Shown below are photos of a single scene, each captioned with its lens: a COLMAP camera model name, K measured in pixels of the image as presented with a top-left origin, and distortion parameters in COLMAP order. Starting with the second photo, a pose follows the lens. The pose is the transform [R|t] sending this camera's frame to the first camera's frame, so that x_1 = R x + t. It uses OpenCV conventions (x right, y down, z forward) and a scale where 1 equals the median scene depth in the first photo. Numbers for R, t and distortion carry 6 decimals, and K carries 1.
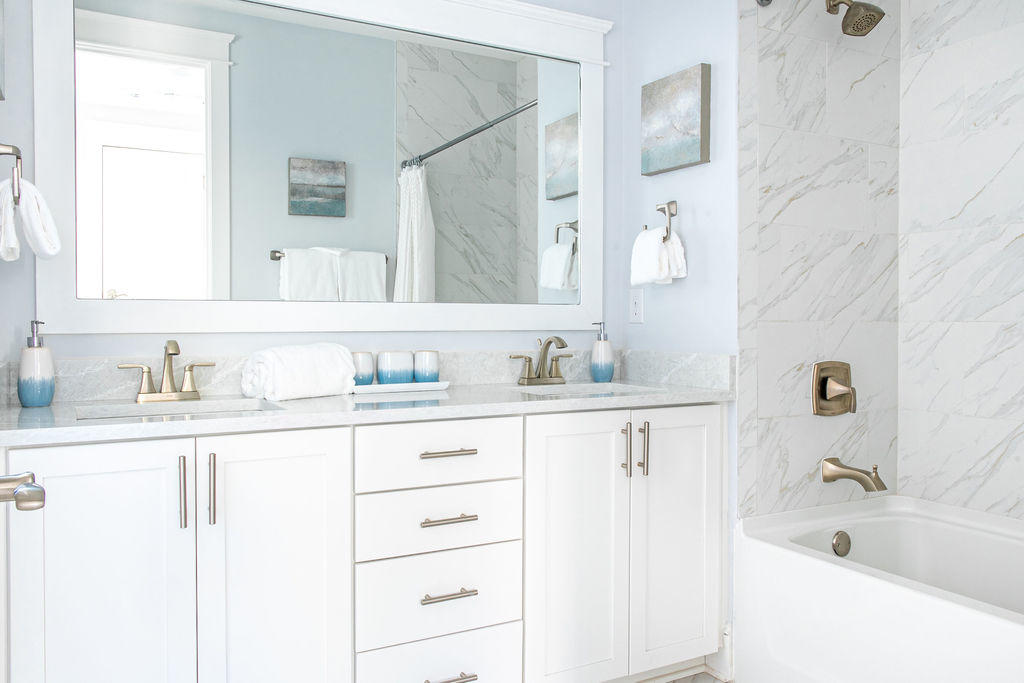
lens RADIAL K [[792.9, 0, 512.9], [0, 792.9, 327.8], [0, 0, 1]] dist [0.001025, -0.000186]
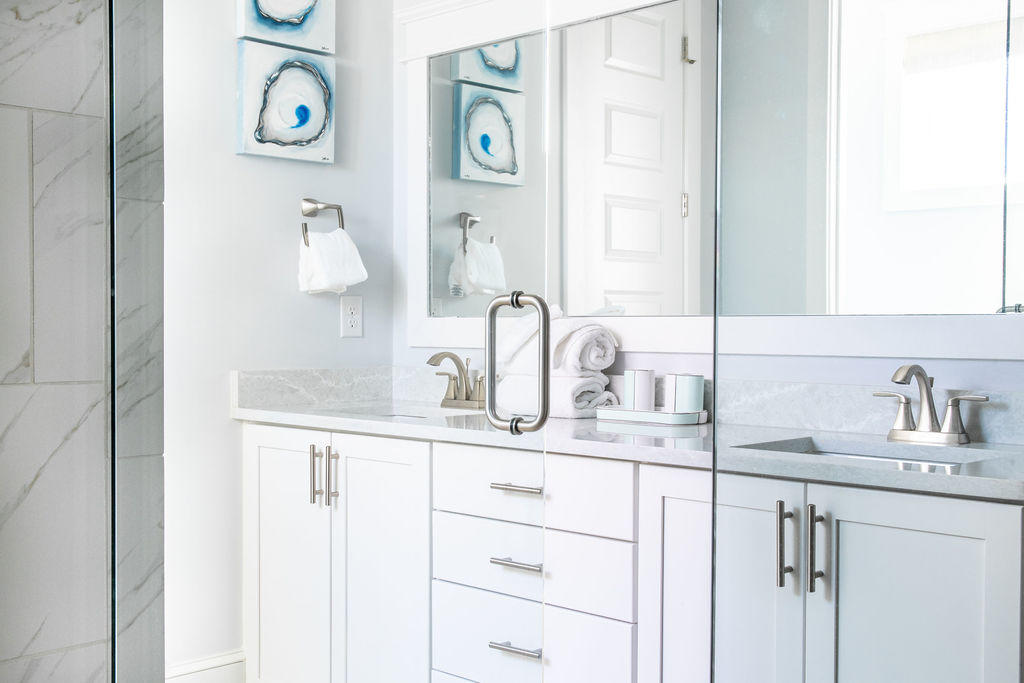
lens RADIAL K [[1174.4, 0, 512.0], [0, 1174.4, 341.5], [0, 0, 1]] dist [0.000476, 0.000856]
pose [[0.292743, 0.005214, -0.956177, 1.270683], [-0.012754, 0.999917, 0.001548, -0.004318], [0.956106, 0.011742, 0.292785, 0.685110]]
